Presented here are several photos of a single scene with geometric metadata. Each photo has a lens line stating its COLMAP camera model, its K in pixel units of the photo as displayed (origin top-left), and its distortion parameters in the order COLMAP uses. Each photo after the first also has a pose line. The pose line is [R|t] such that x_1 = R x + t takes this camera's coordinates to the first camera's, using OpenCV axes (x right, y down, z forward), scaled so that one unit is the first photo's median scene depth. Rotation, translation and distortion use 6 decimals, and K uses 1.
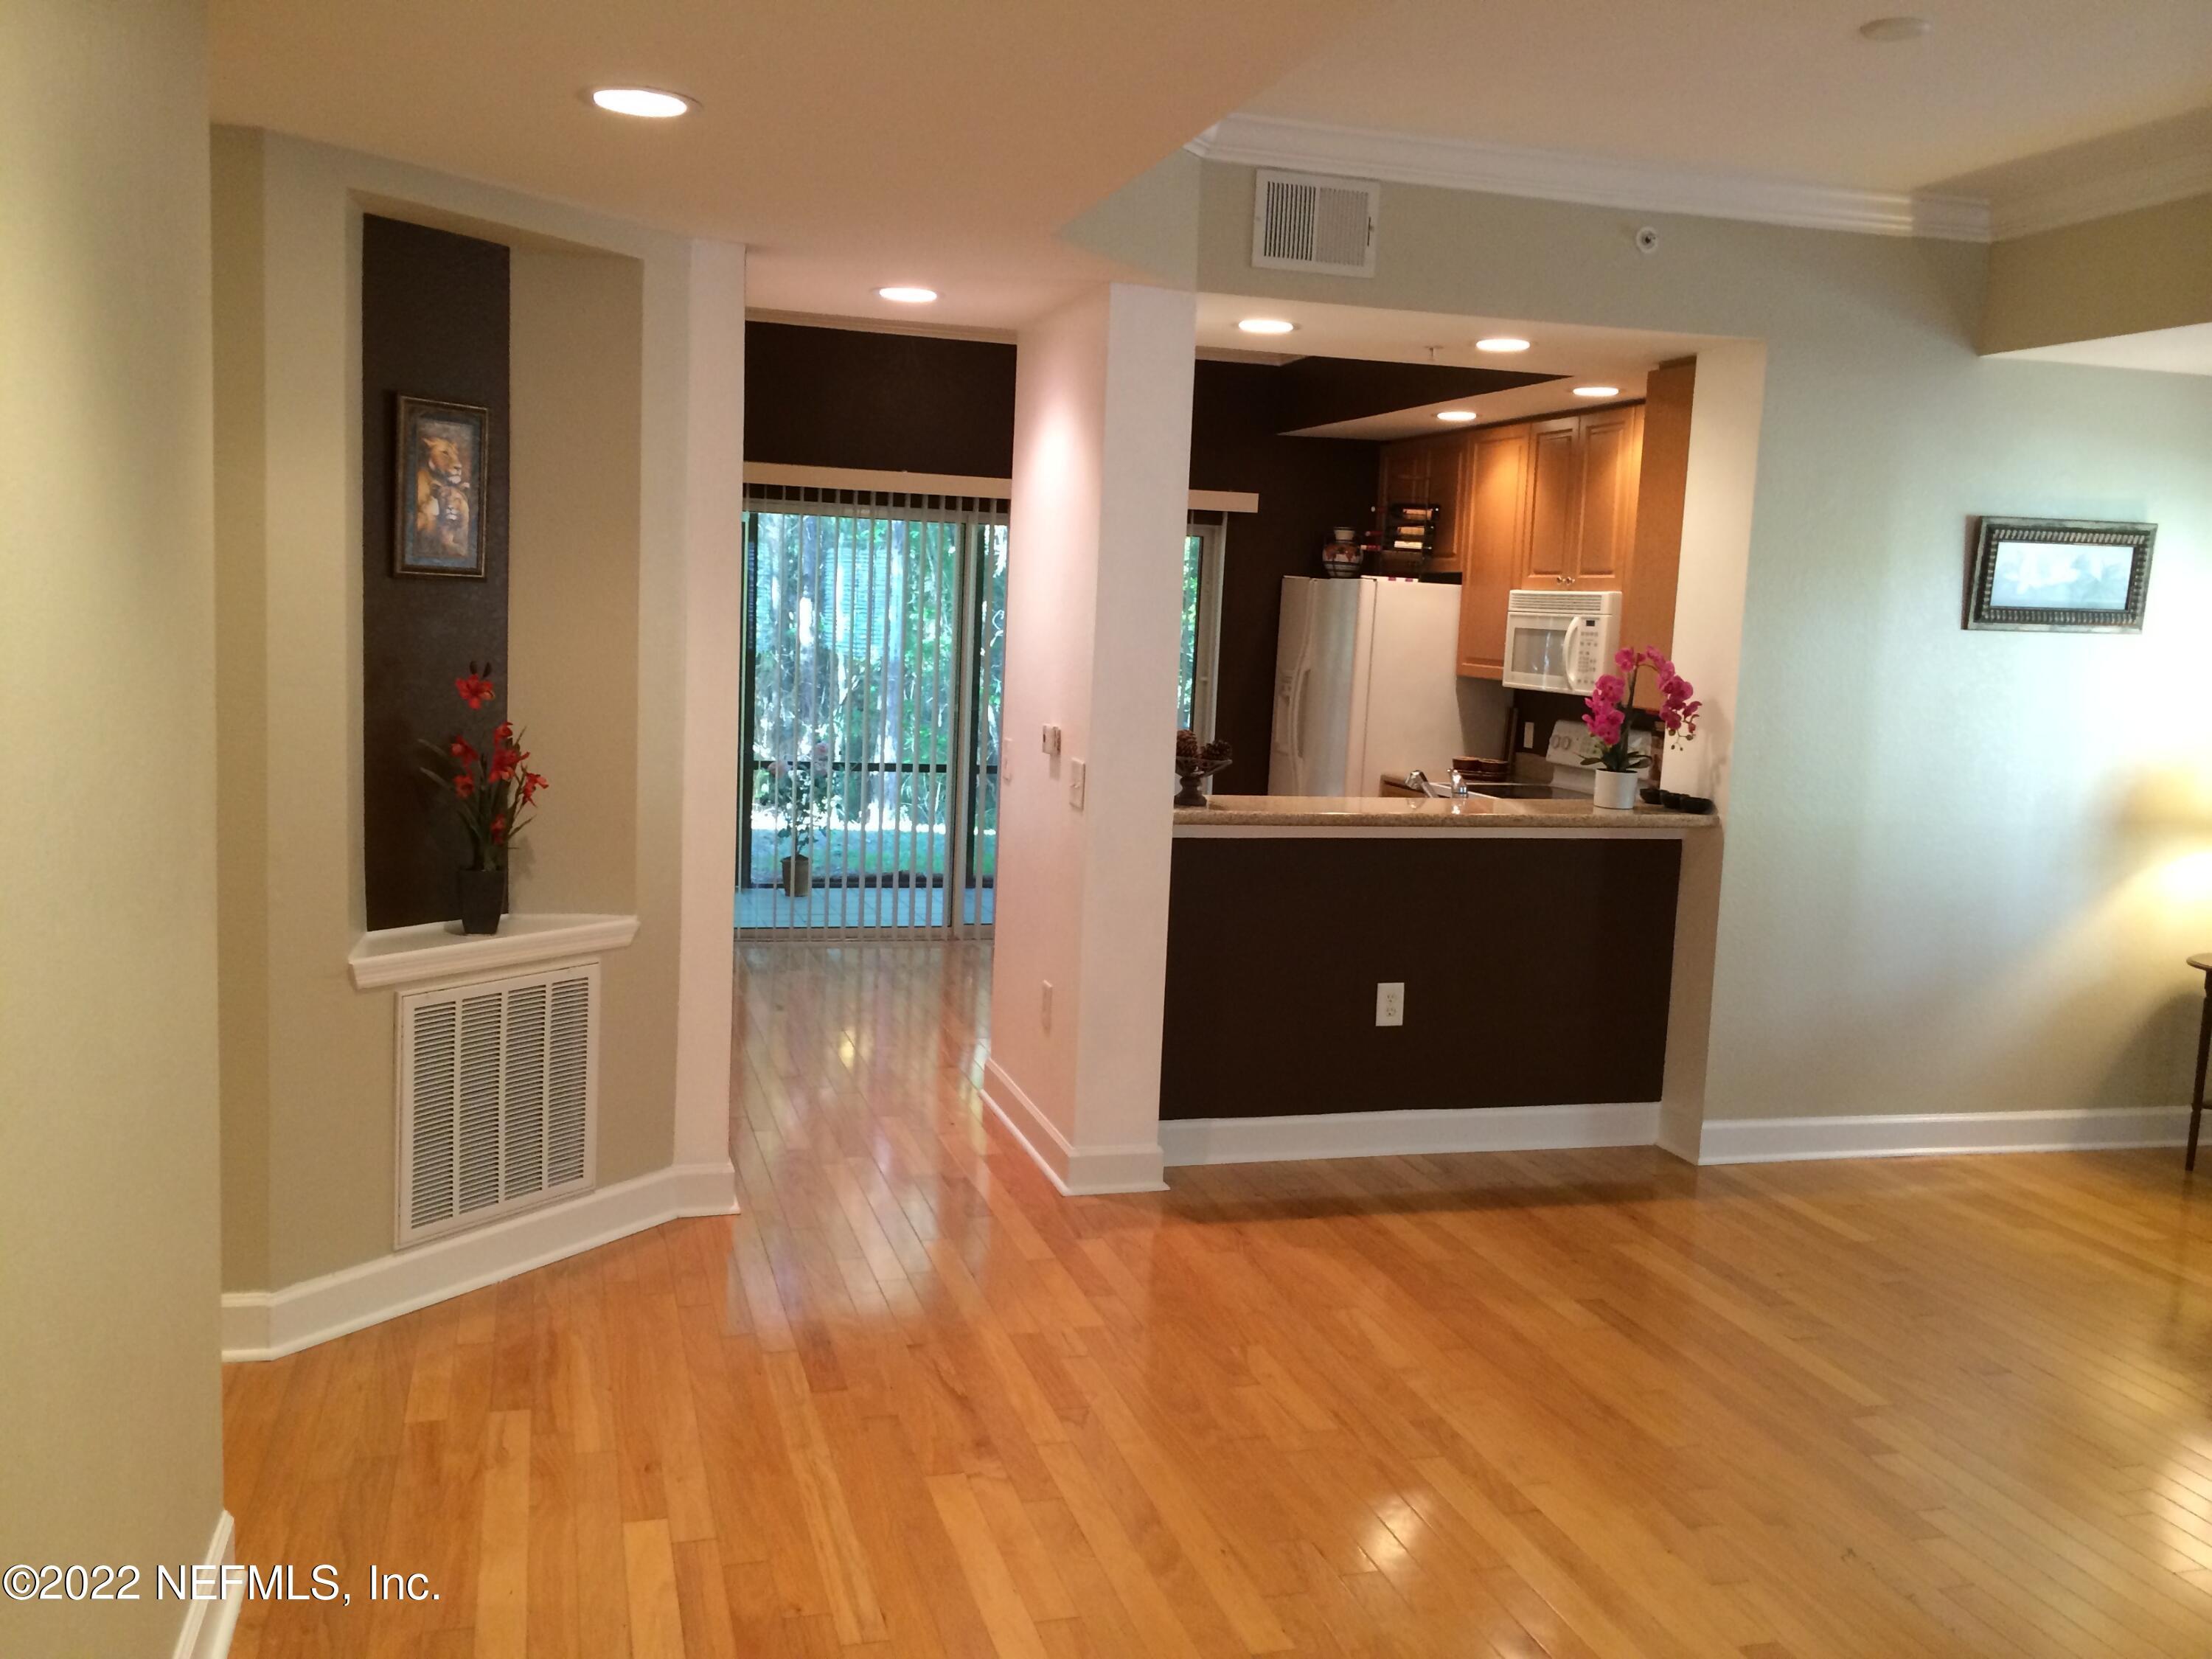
lens RADIAL K [[1879.4, 0, 1101.4], [0, 1879.4, 829.2], [0, 0, 1]] dist [0.085782, -0.117262]
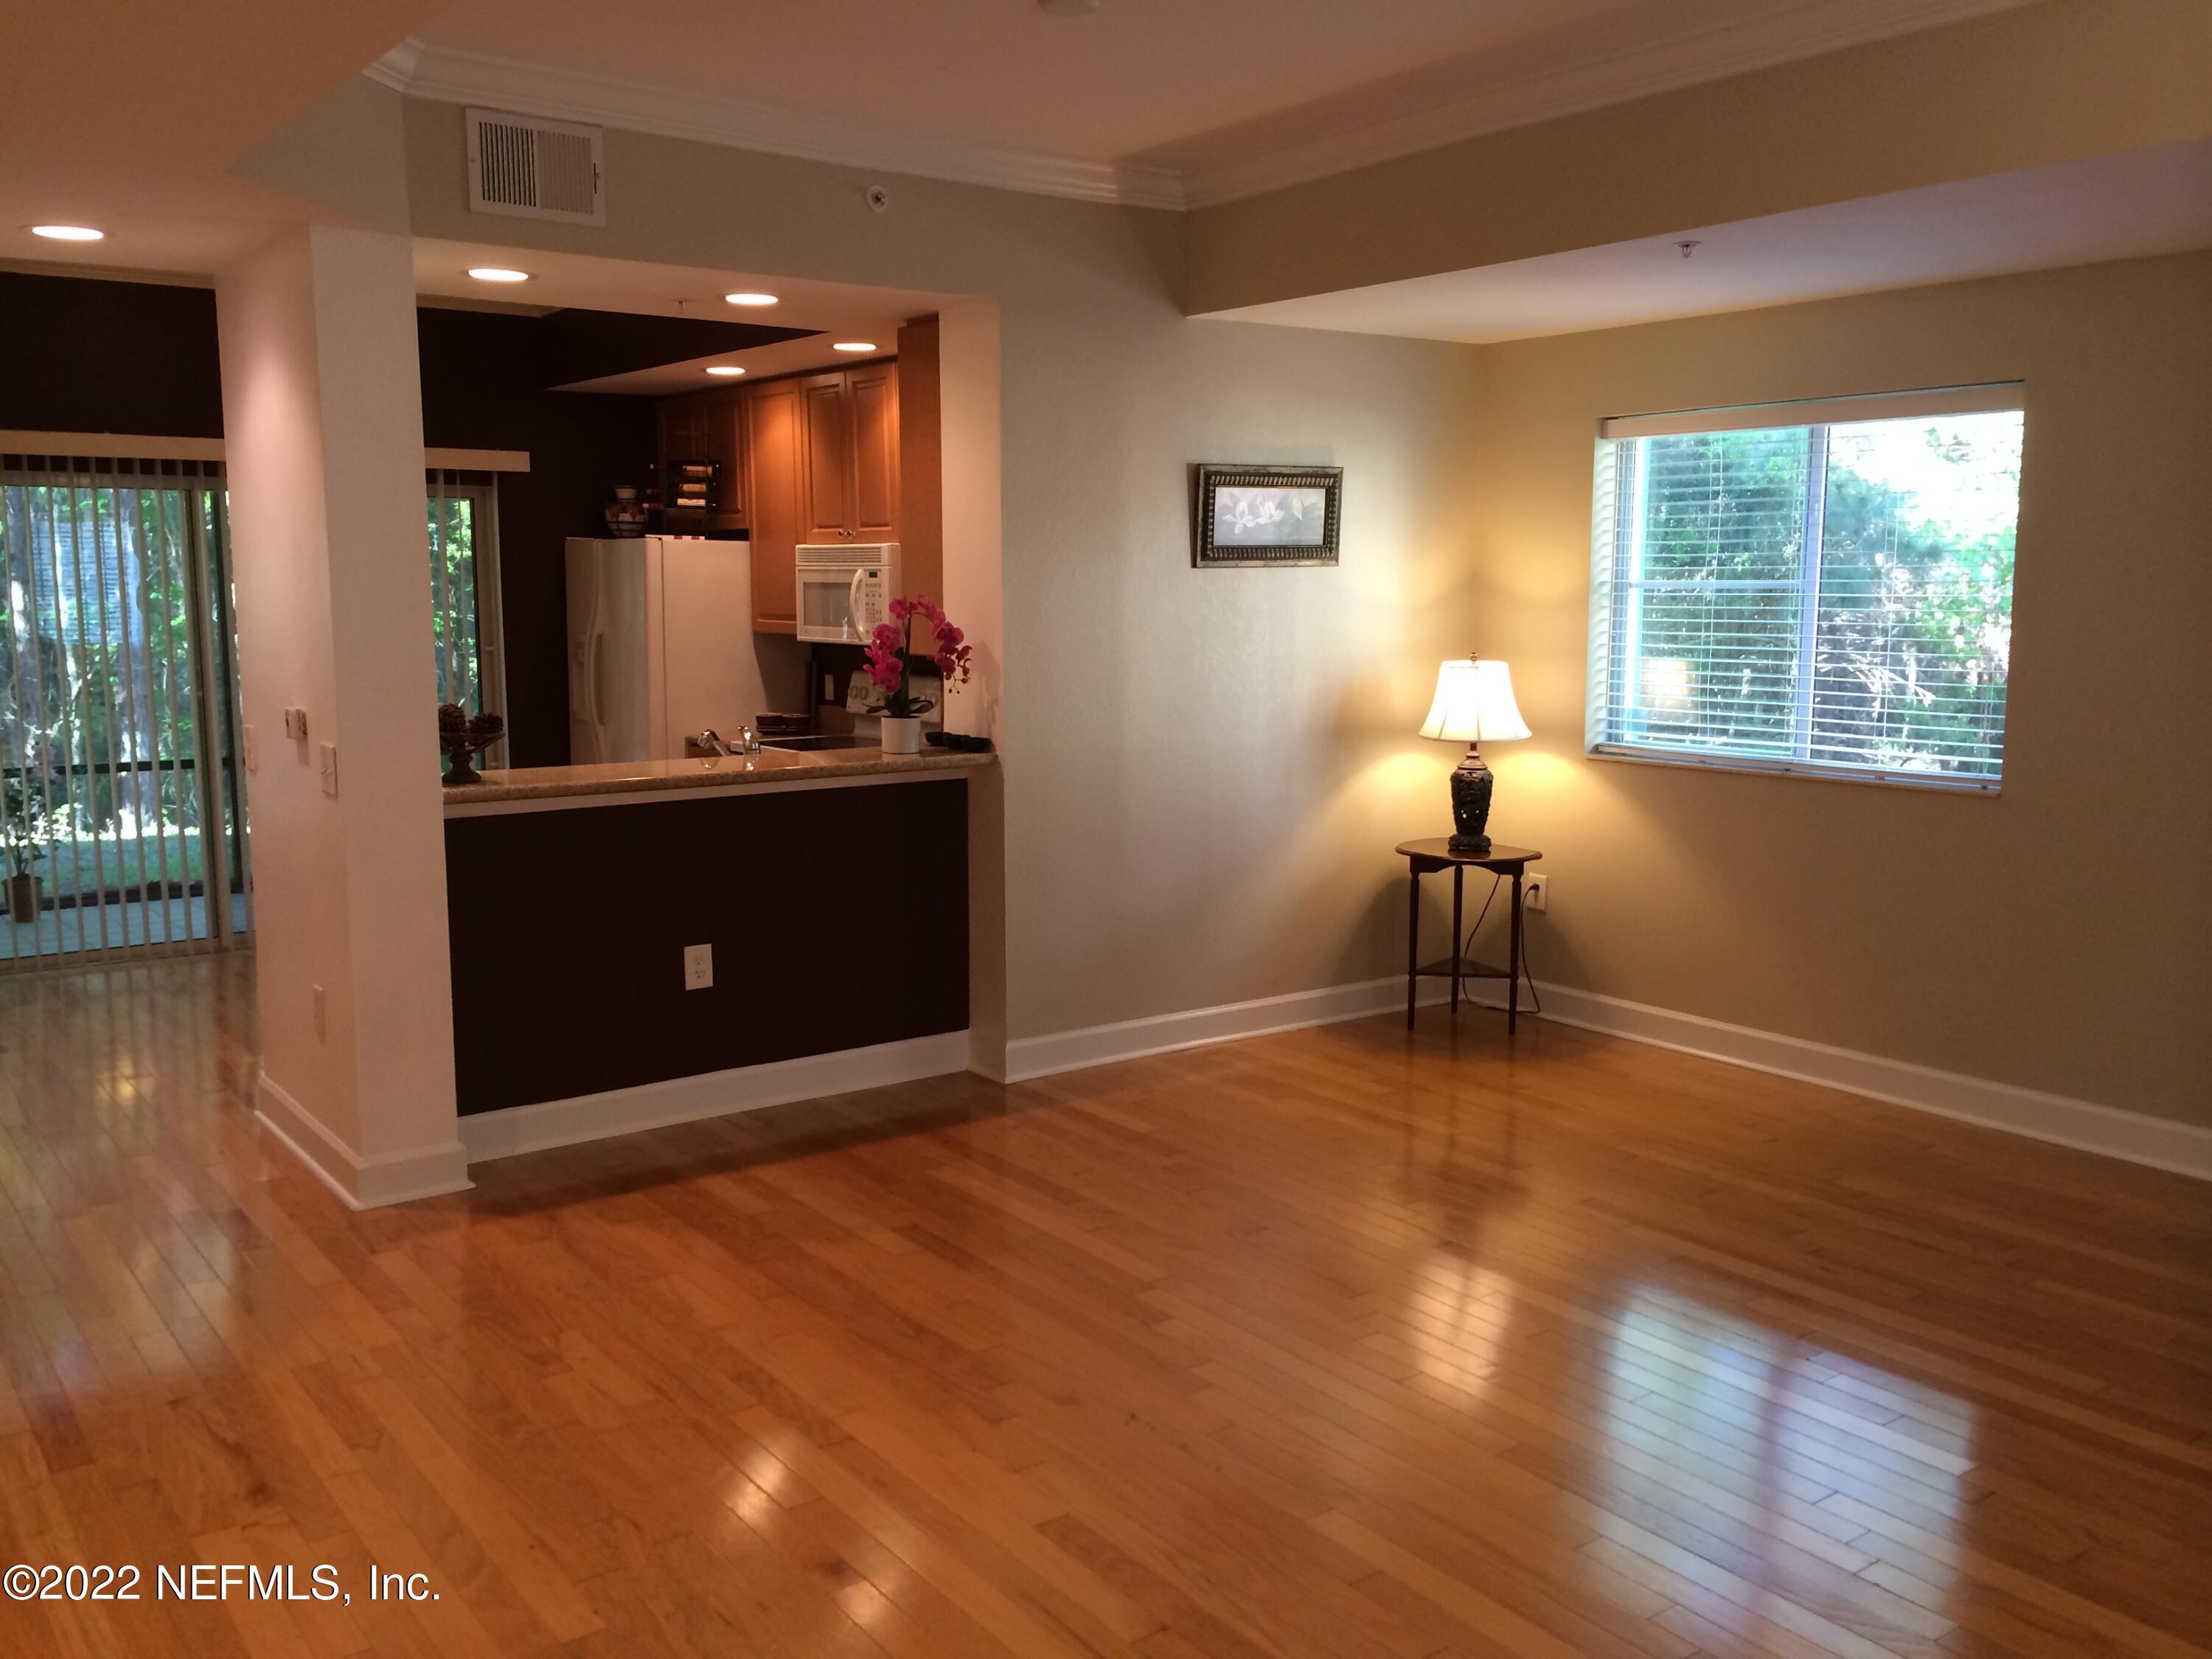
lens RADIAL K [[1879.4, 0, 1101.4], [0, 1879.4, 829.2], [0, 0, 1]] dist [0.085782, -0.117262]
pose [[0.937690, -0.088085, 0.336122, 0.026528], [0.080667, 0.996091, 0.036000, 0.002313], [-0.337979, -0.006643, 0.941130, -0.007495]]
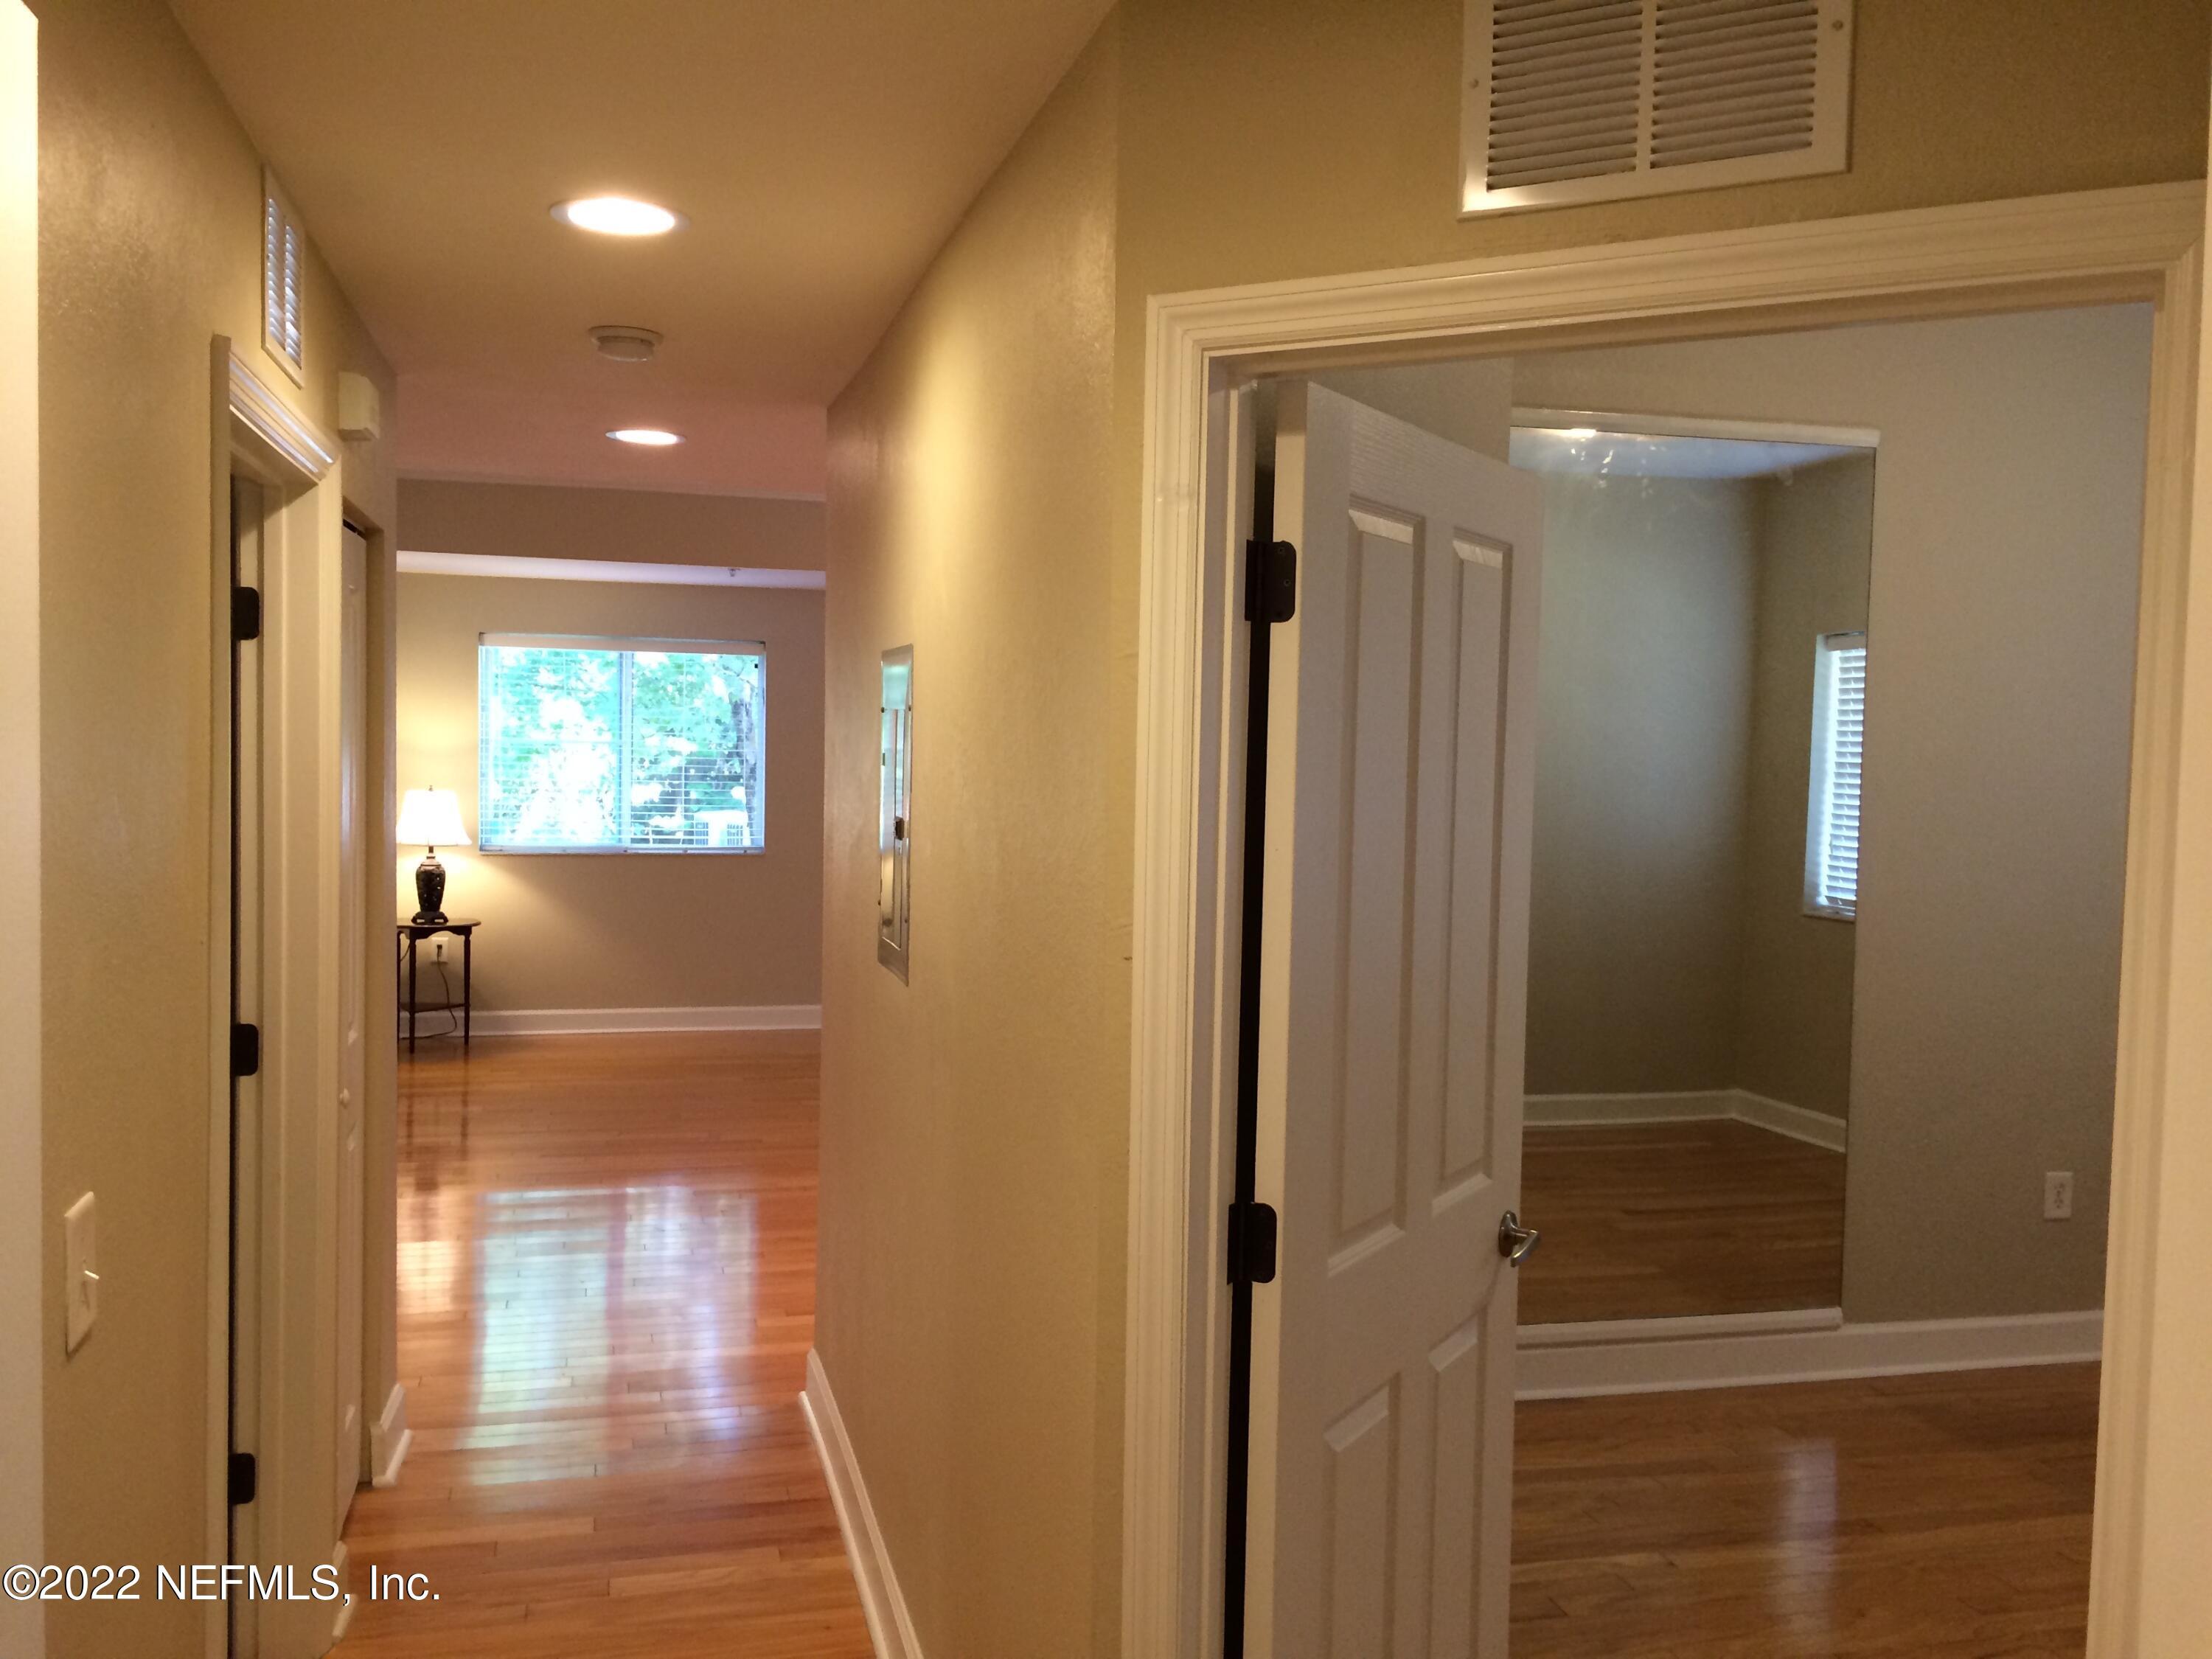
lens RADIAL K [[1883.9, 0, 1102.0], [0, 1883.9, 828.9], [0, 0, 1]] dist [0.083153, -0.101723]
pose [[0.027769, -0.093416, 0.995240, -1.141328], [0.101378, 0.990753, 0.090167, -0.109489], [-0.994460, 0.098392, 0.036982, 0.384435]]
